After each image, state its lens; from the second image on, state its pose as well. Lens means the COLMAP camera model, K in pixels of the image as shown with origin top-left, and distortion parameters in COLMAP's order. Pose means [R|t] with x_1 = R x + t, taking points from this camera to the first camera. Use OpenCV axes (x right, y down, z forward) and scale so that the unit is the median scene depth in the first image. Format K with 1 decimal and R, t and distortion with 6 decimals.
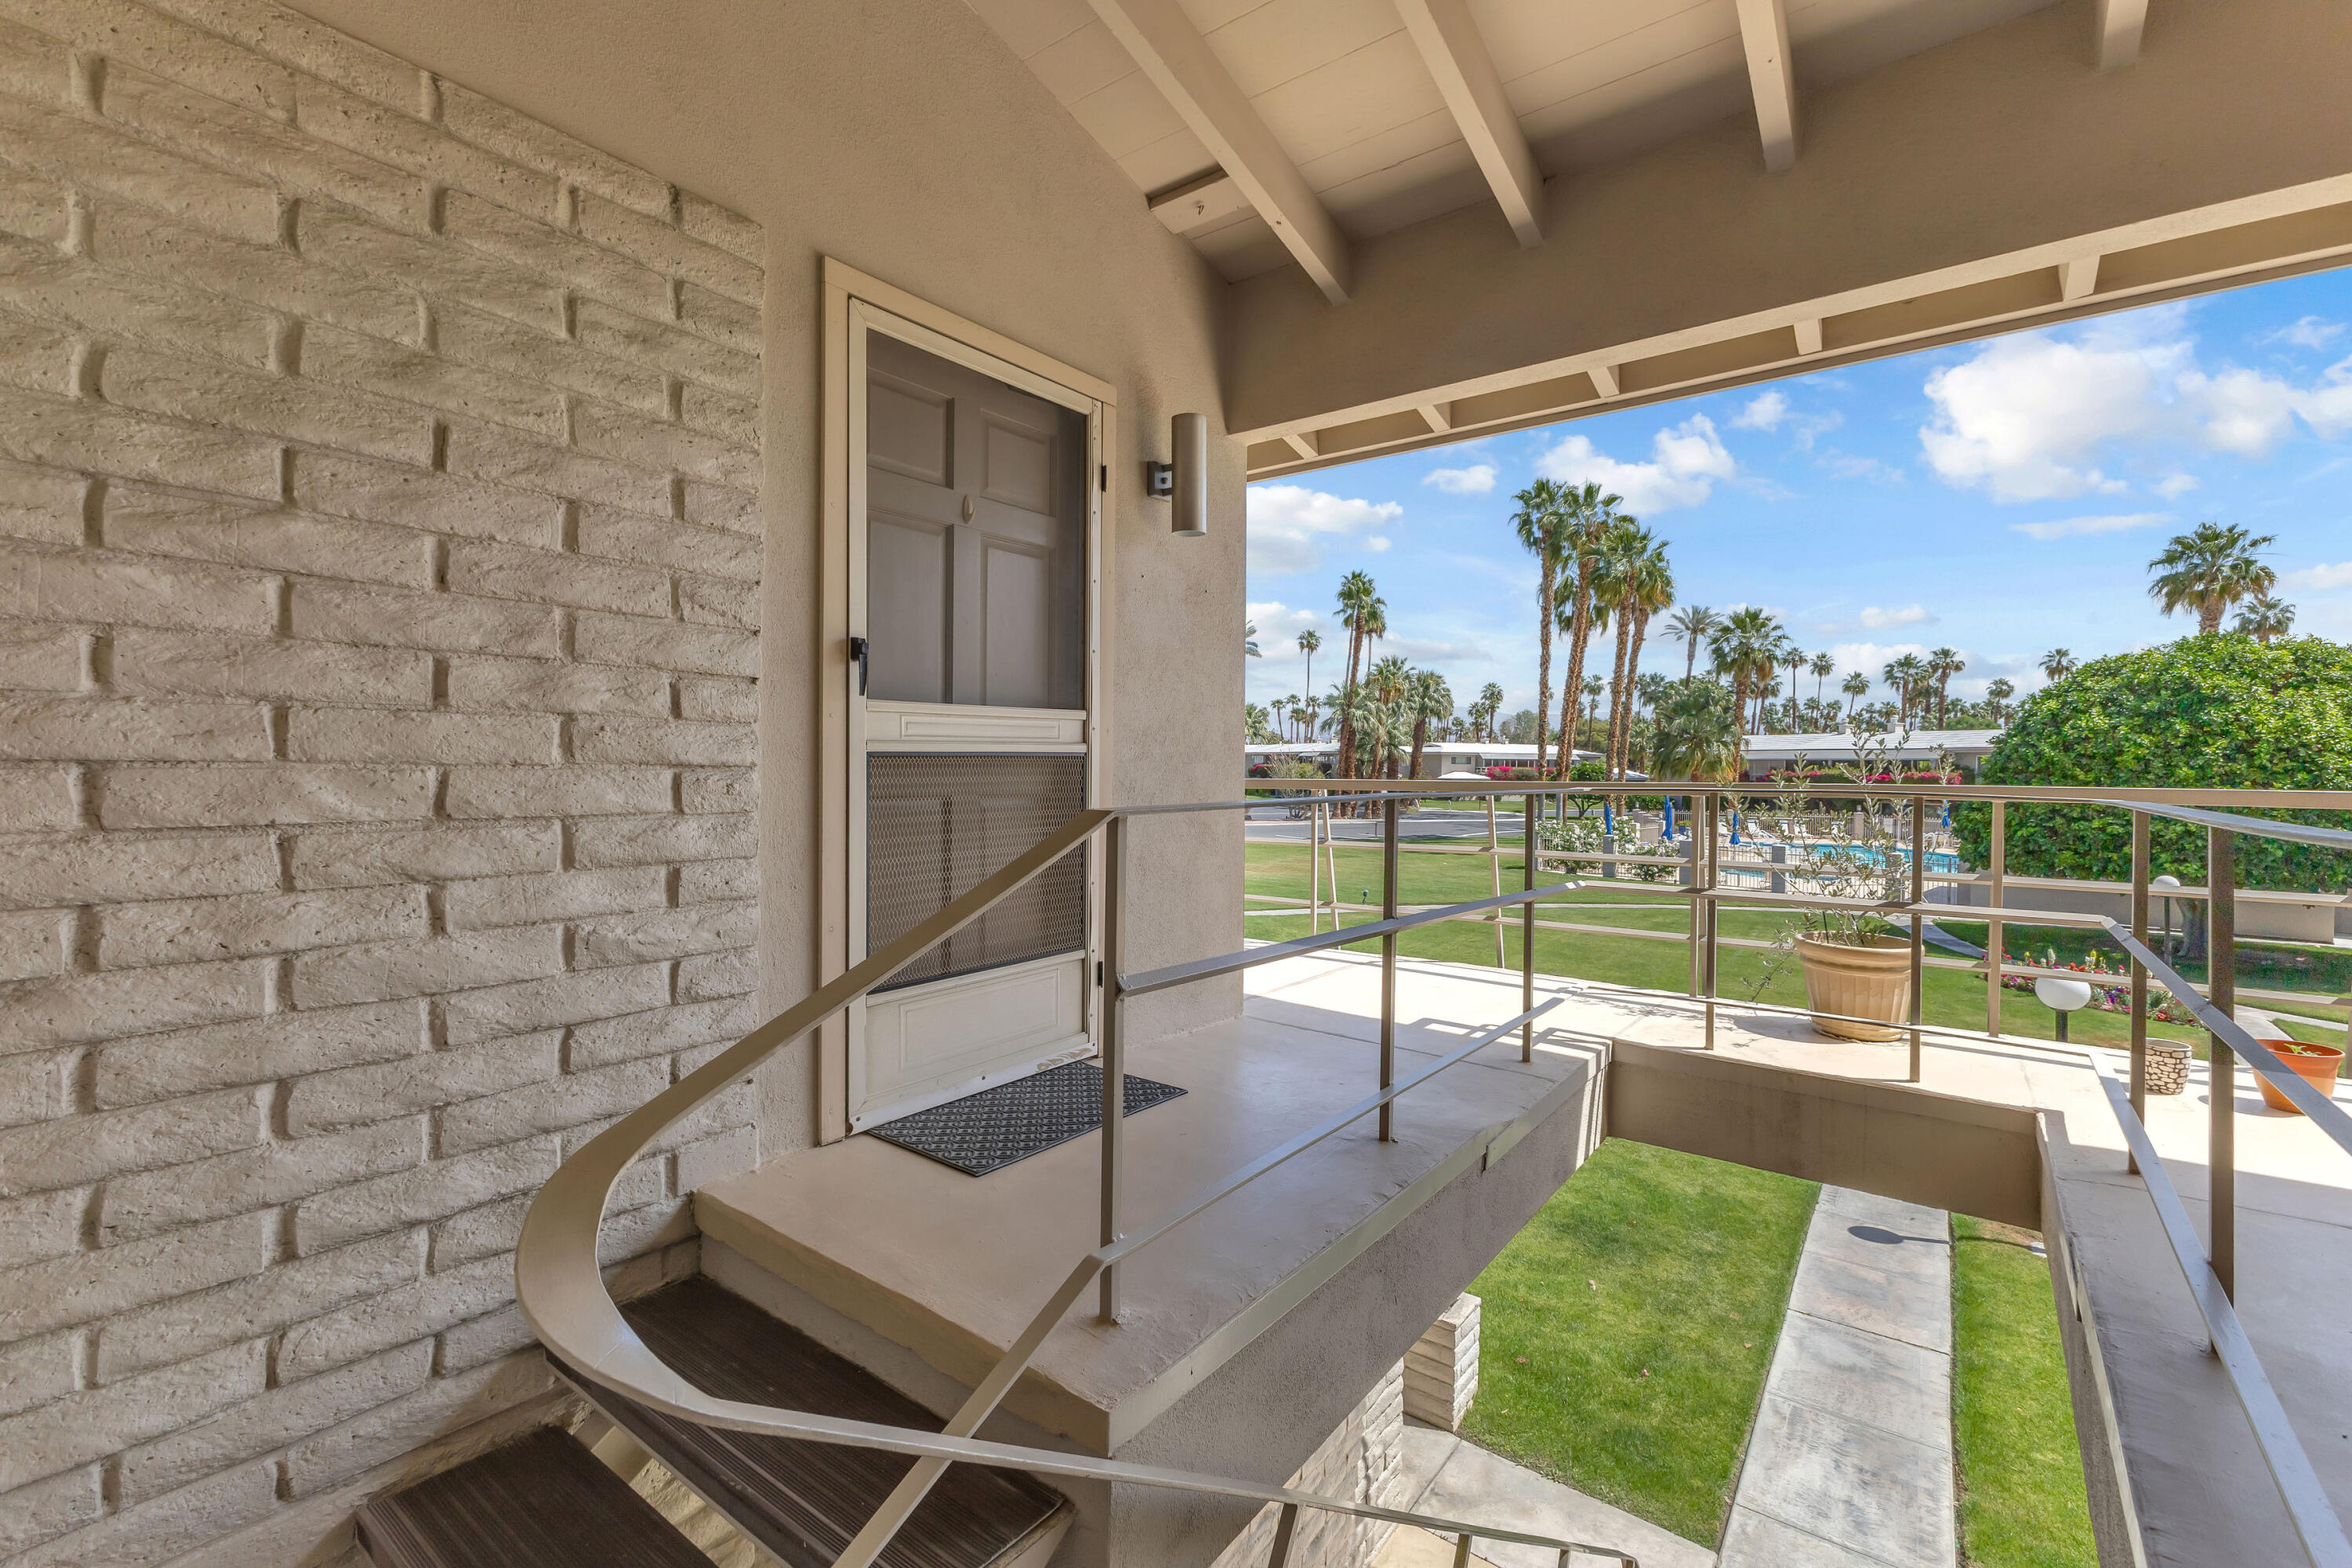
lens RADIAL K [[1010.2, 0, 1180.9], [0, 1010.2, 779.5], [0, 0, 1]] dist [0.013142, -0.003625]
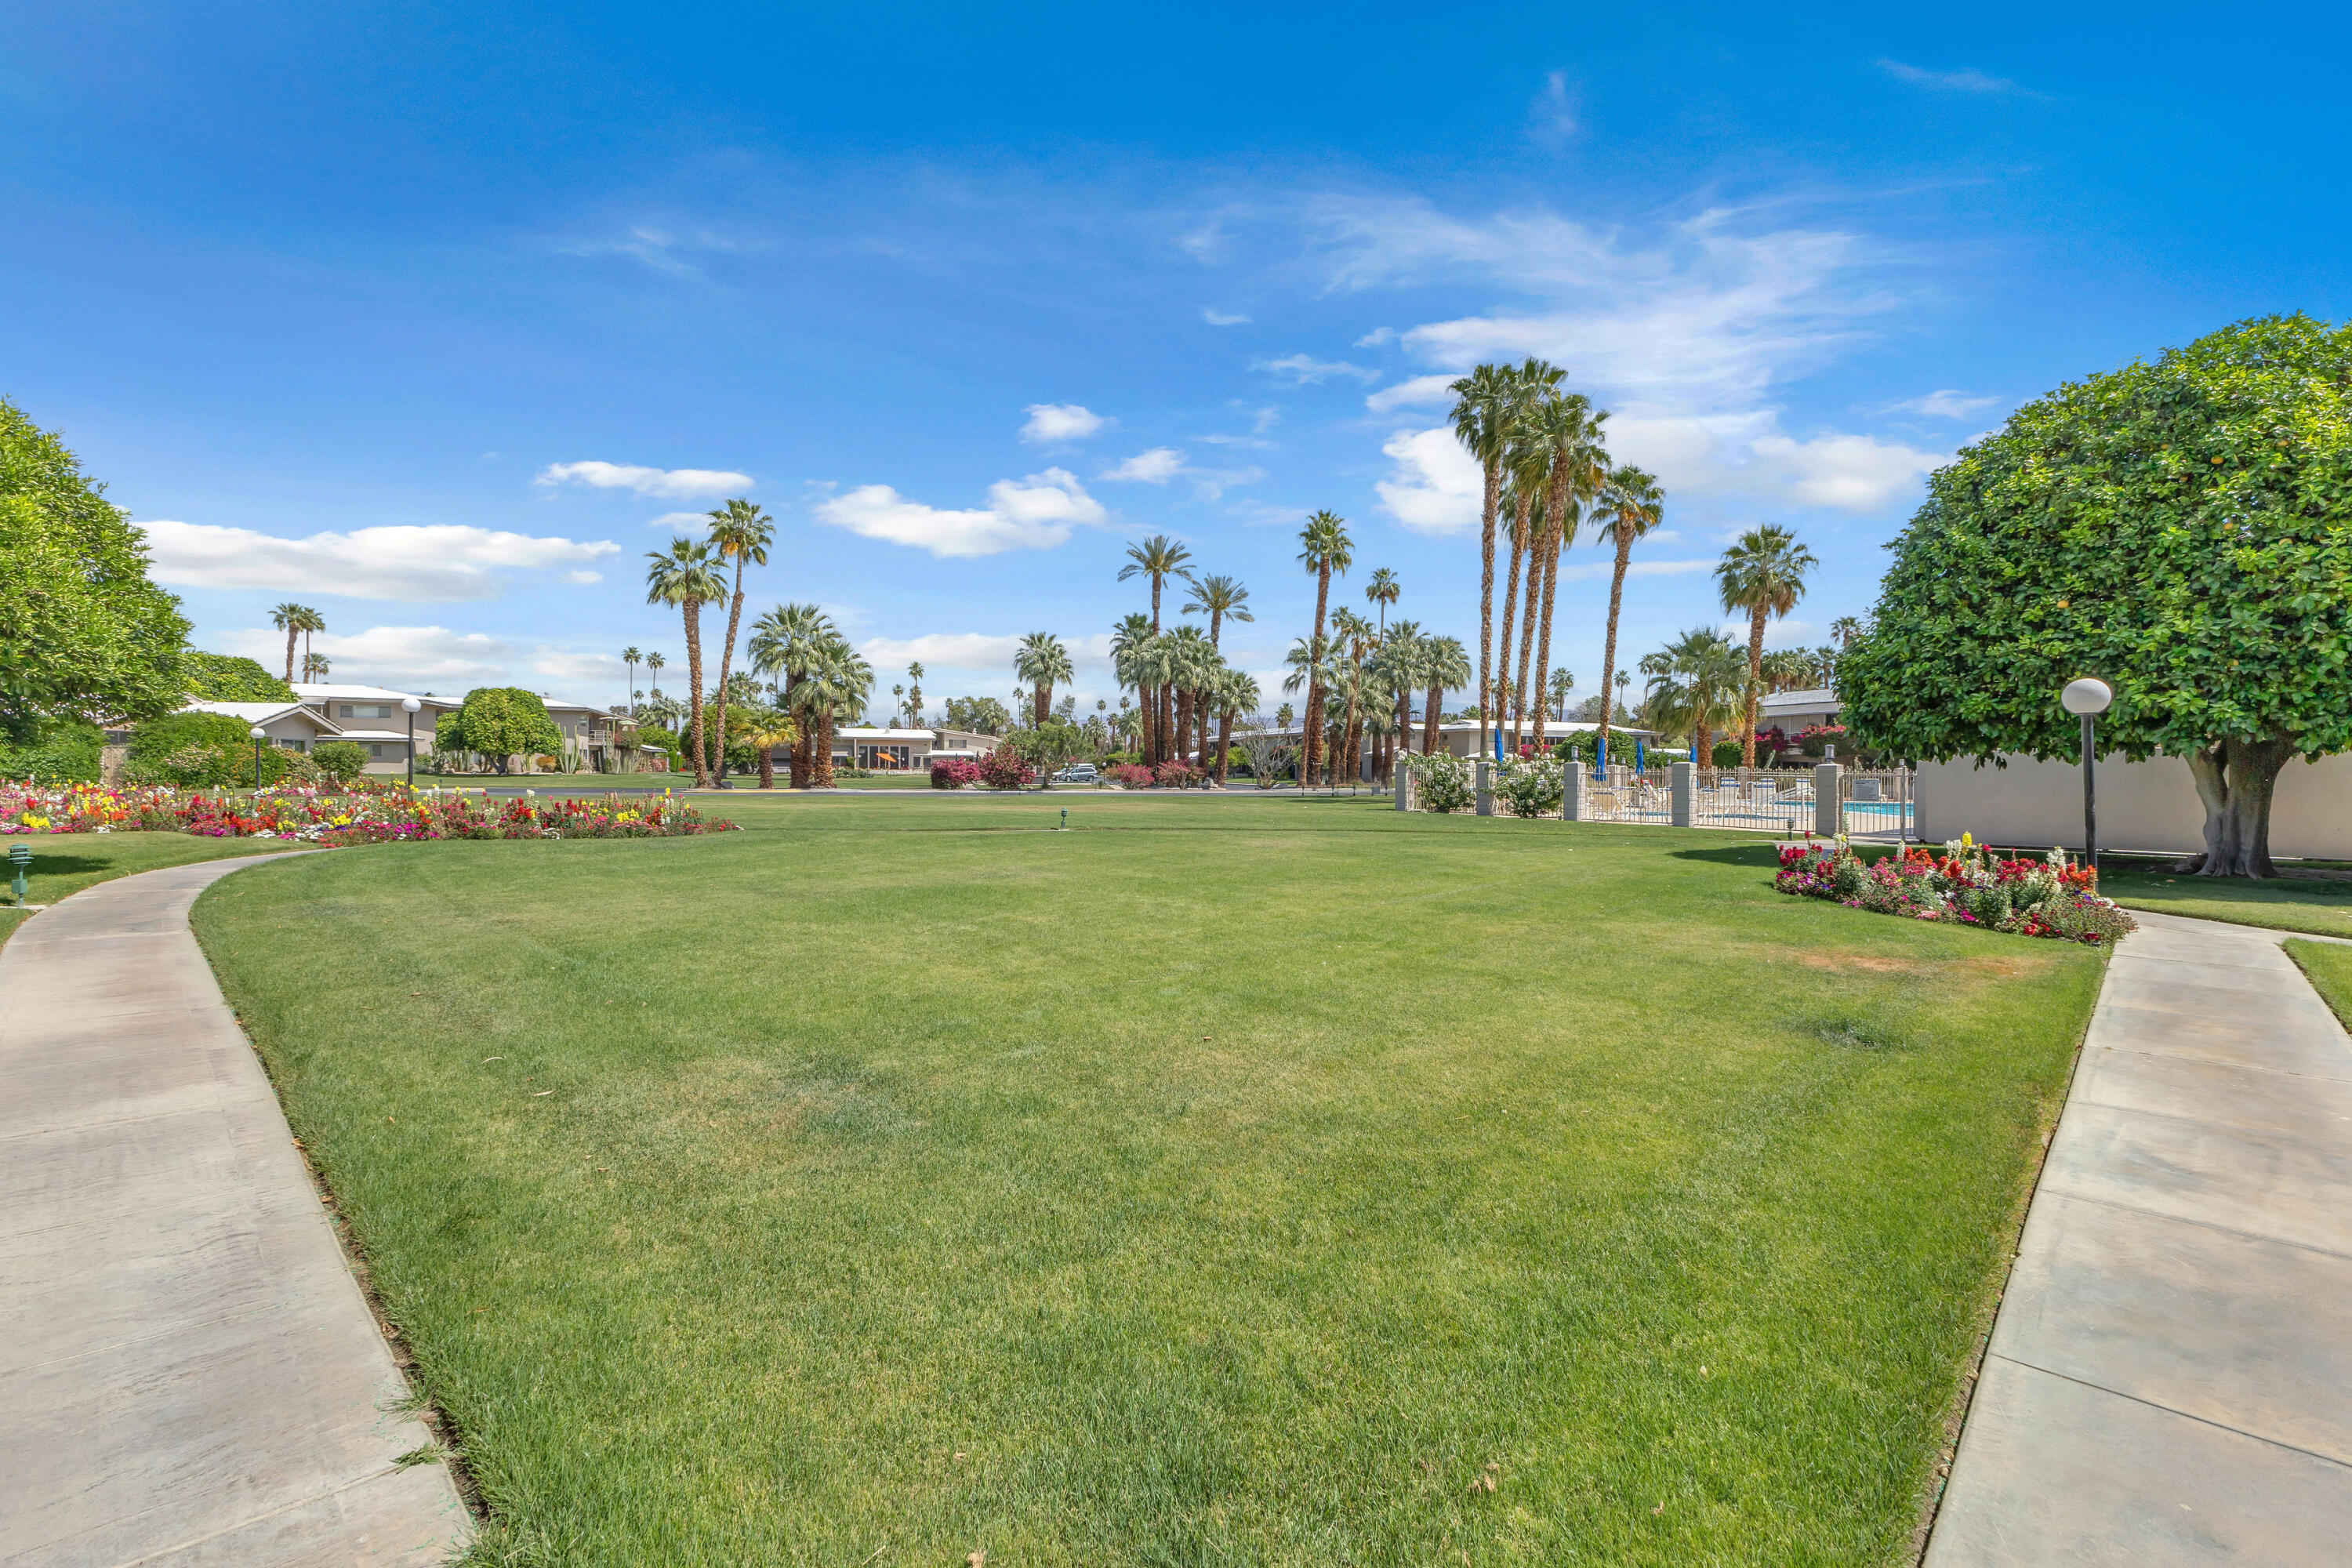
lens RADIAL K [[1010.2, 0, 1180.9], [0, 1010.2, 779.5], [0, 0, 1]] dist [0.013142, -0.003625]
pose [[0.995590, -0.001659, -0.093795, 0.166706], [0.001171, 0.999985, -0.005265, 0.045457], [0.093802, 0.005132, 0.995578, 0.130439]]
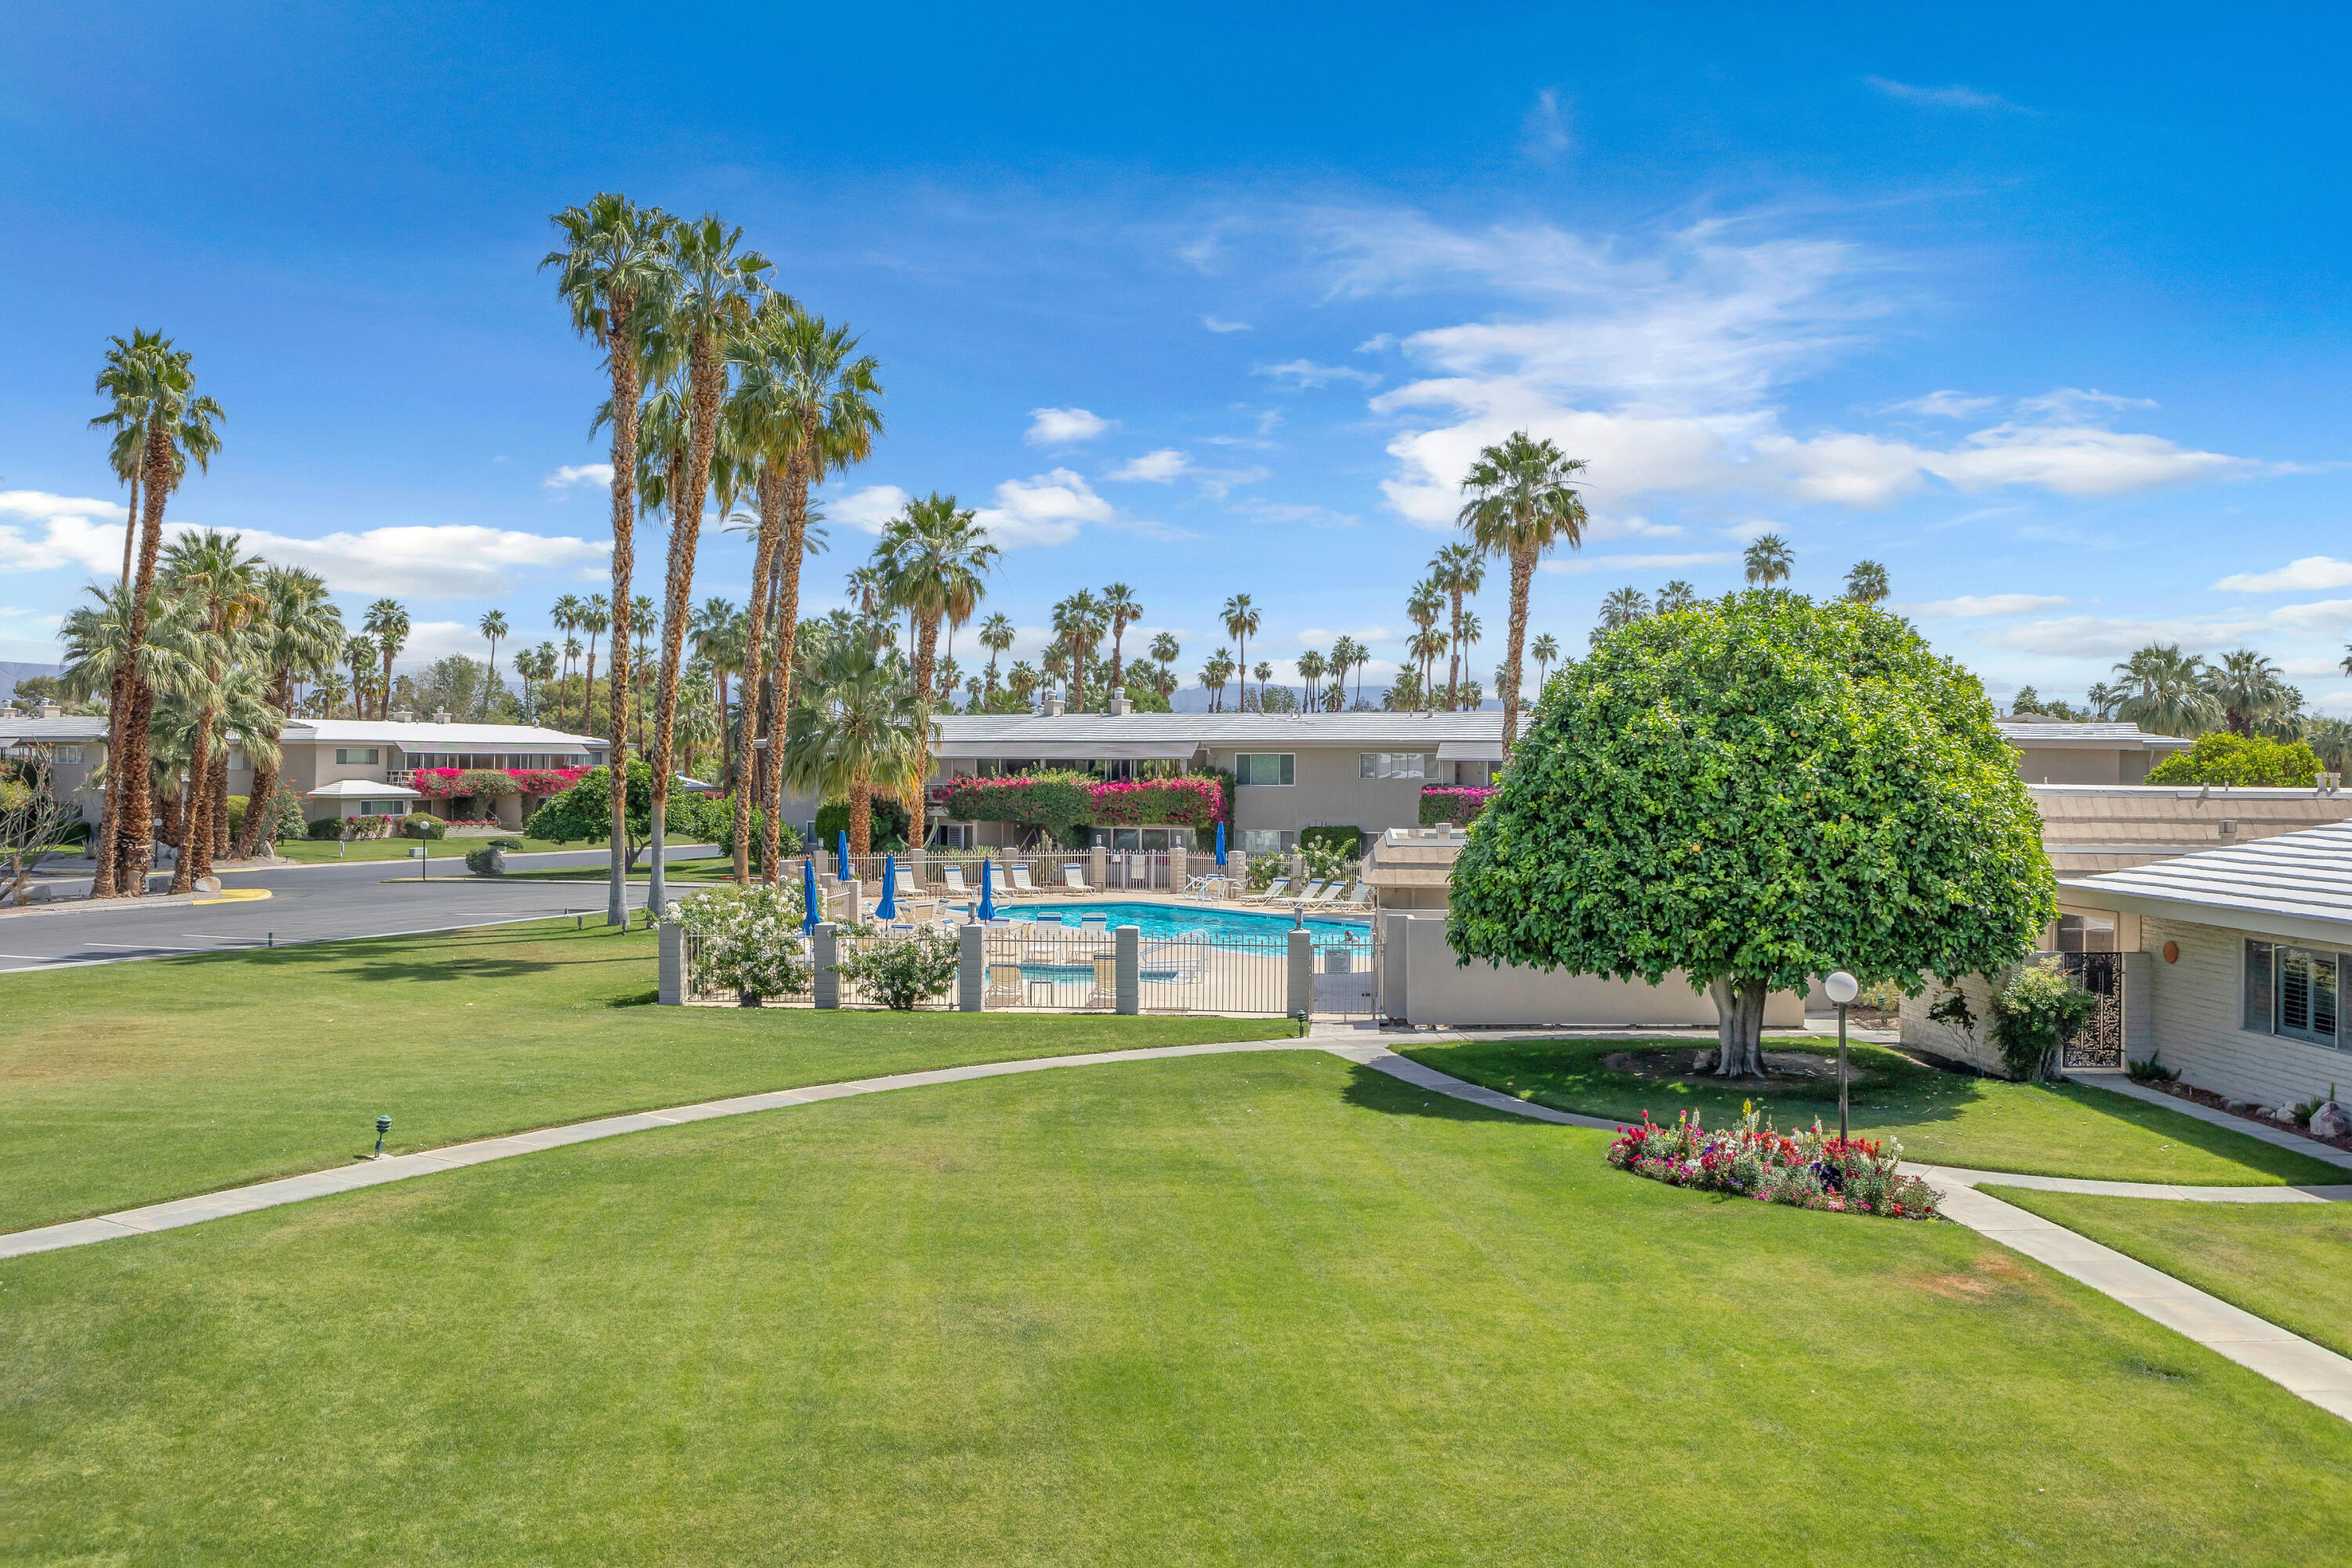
lens RADIAL K [[1870.4, 0, 1180.3], [0, 1870.4, 780.9], [0, 0, 1]] dist [0.021532, -0.036379]
pose [[0.755712, -0.011599, 0.654801, -0.029643], [0.012526, 0.999916, 0.003256, -0.009874], [-0.654784, 0.005741, 0.755794, 0.119548]]
